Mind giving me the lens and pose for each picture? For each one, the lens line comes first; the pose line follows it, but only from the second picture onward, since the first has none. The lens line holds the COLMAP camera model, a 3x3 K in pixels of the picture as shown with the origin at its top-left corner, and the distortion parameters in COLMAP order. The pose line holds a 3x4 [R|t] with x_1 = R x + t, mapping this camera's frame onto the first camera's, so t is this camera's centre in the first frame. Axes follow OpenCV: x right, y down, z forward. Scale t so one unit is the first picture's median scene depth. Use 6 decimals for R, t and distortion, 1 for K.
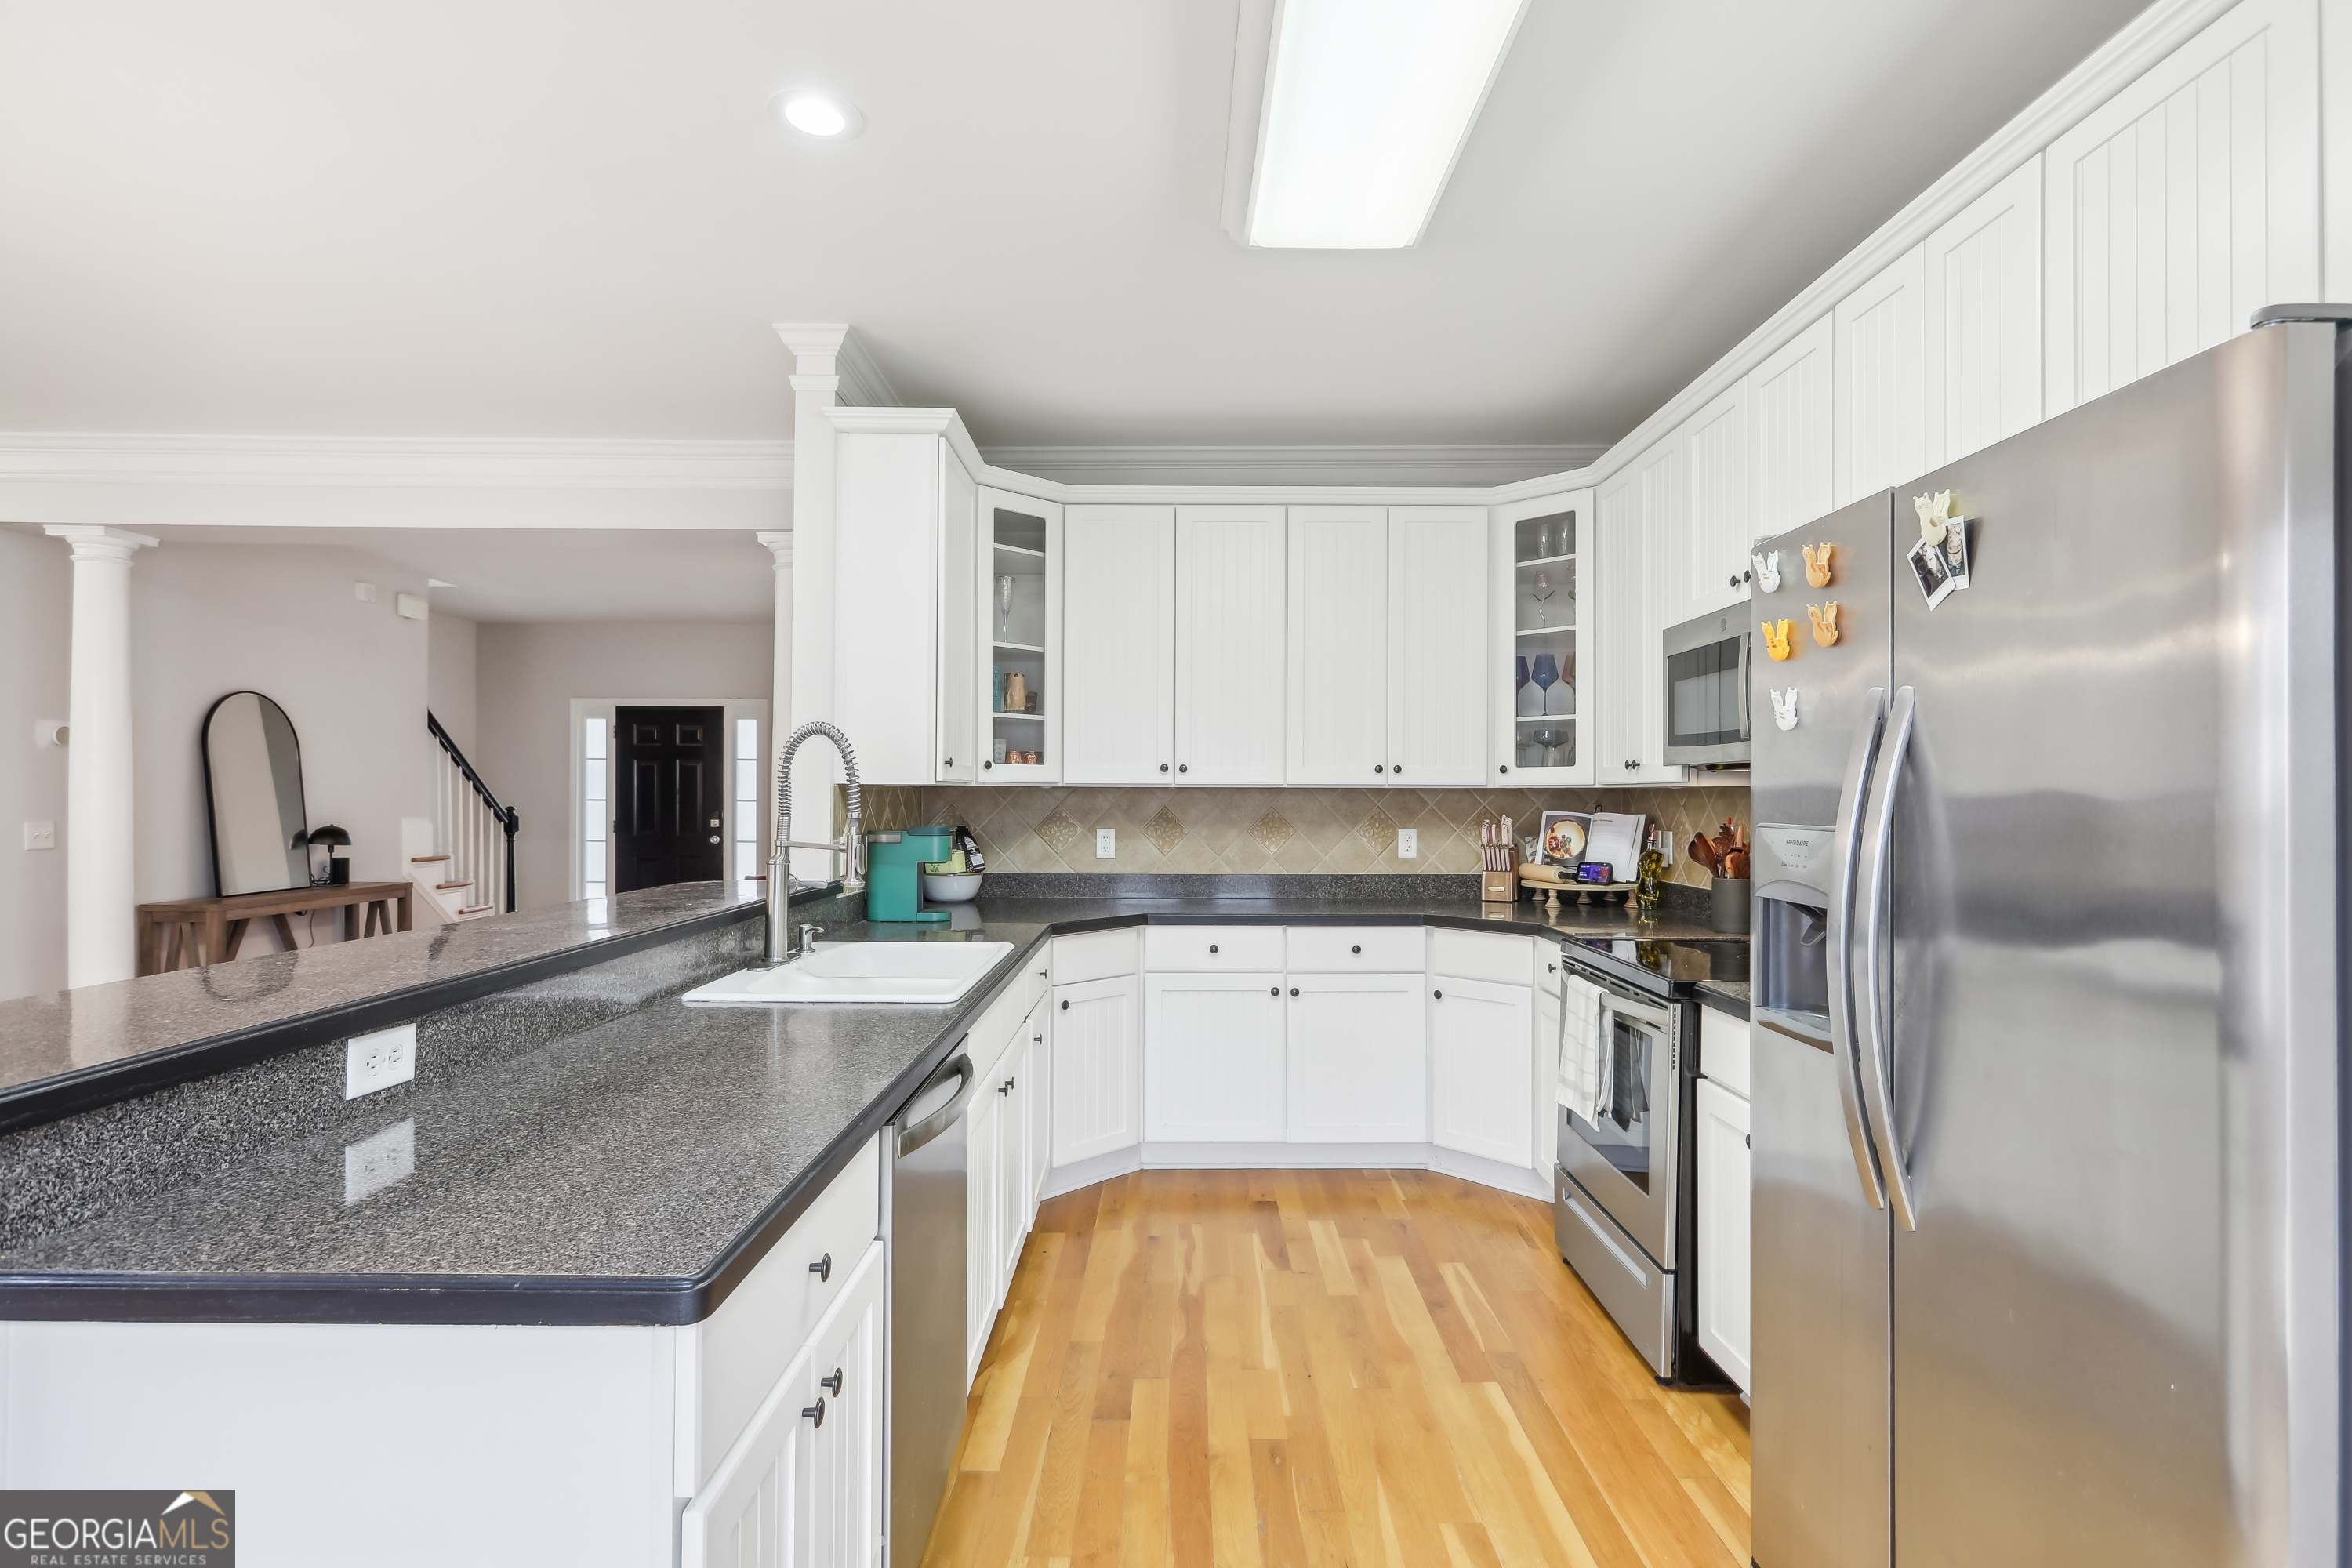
lens RADIAL K [[1151.3, 0, 1175.5], [0, 1151.3, 786.8], [0, 0, 1]] dist [0.000388, 0.000062]
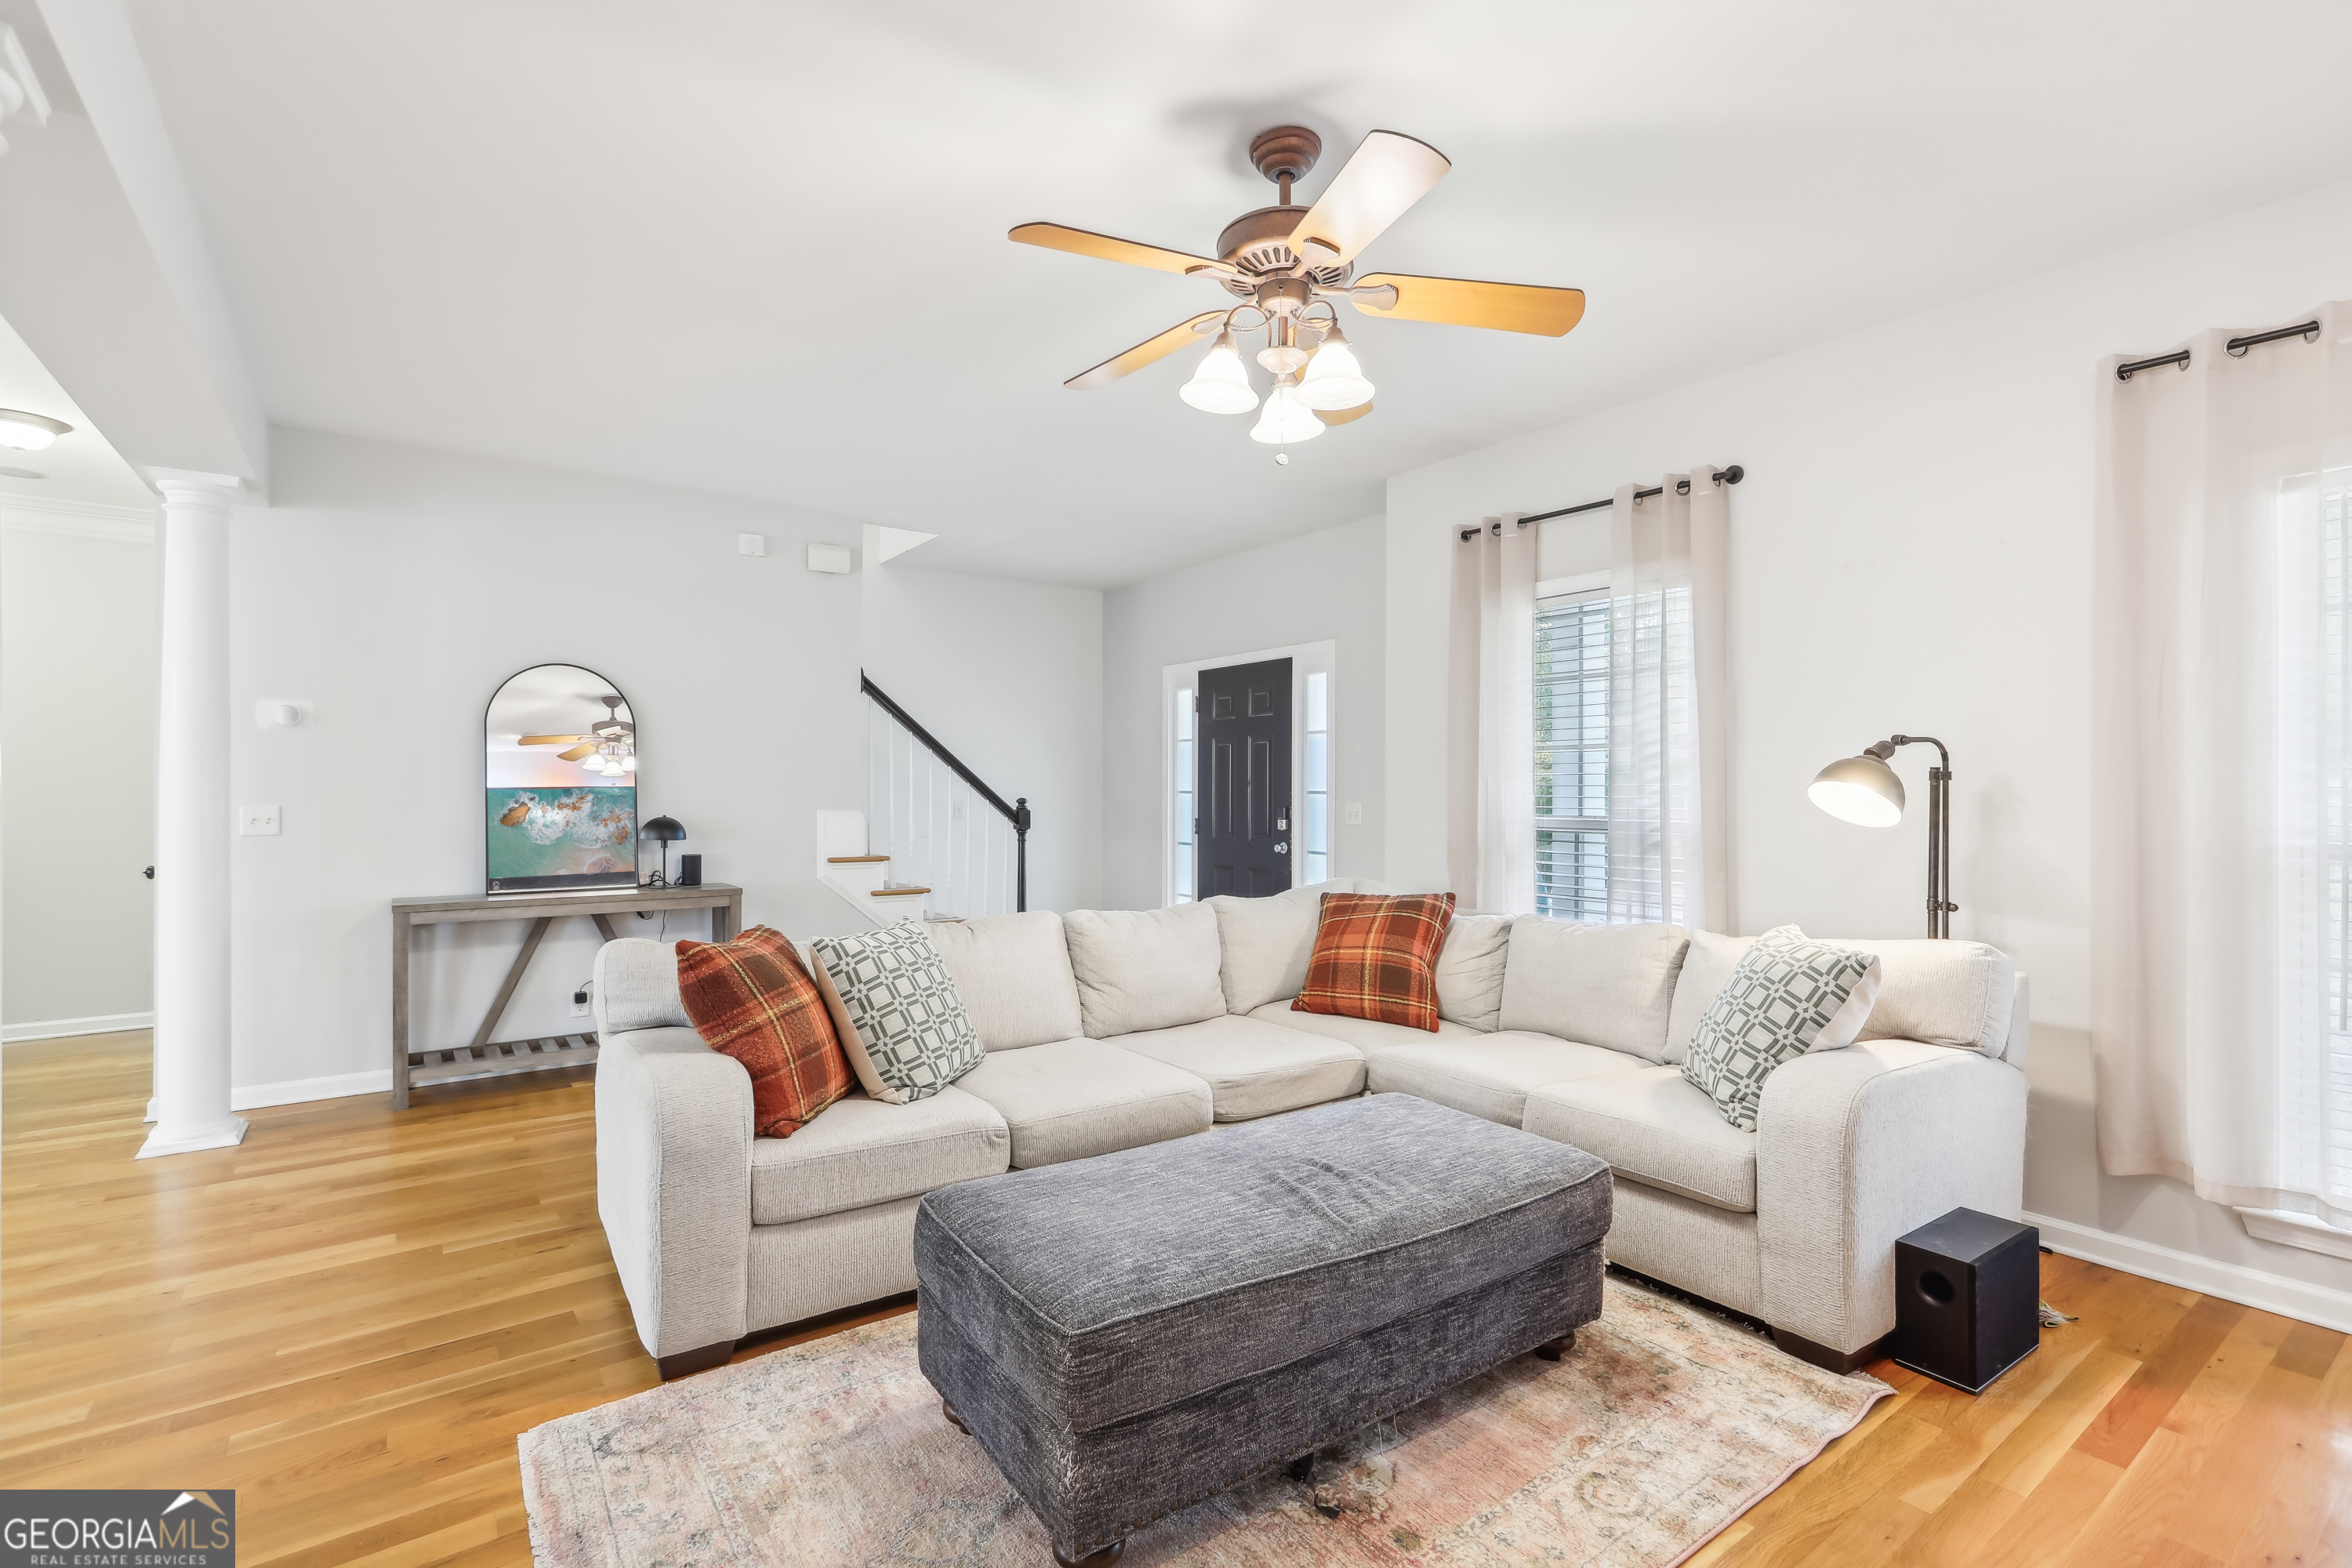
lens RADIAL K [[1083.3, 0, 1175.5], [0, 1083.3, 789.6], [0, 0, 1]] dist [-0.005999, -0.000331]
pose [[0.590997, -0.003070, -0.806668, 0.107518], [0.003839, 0.999992, -0.000994, 0.011961], [0.806665, -0.002510, 0.591004, 0.631584]]
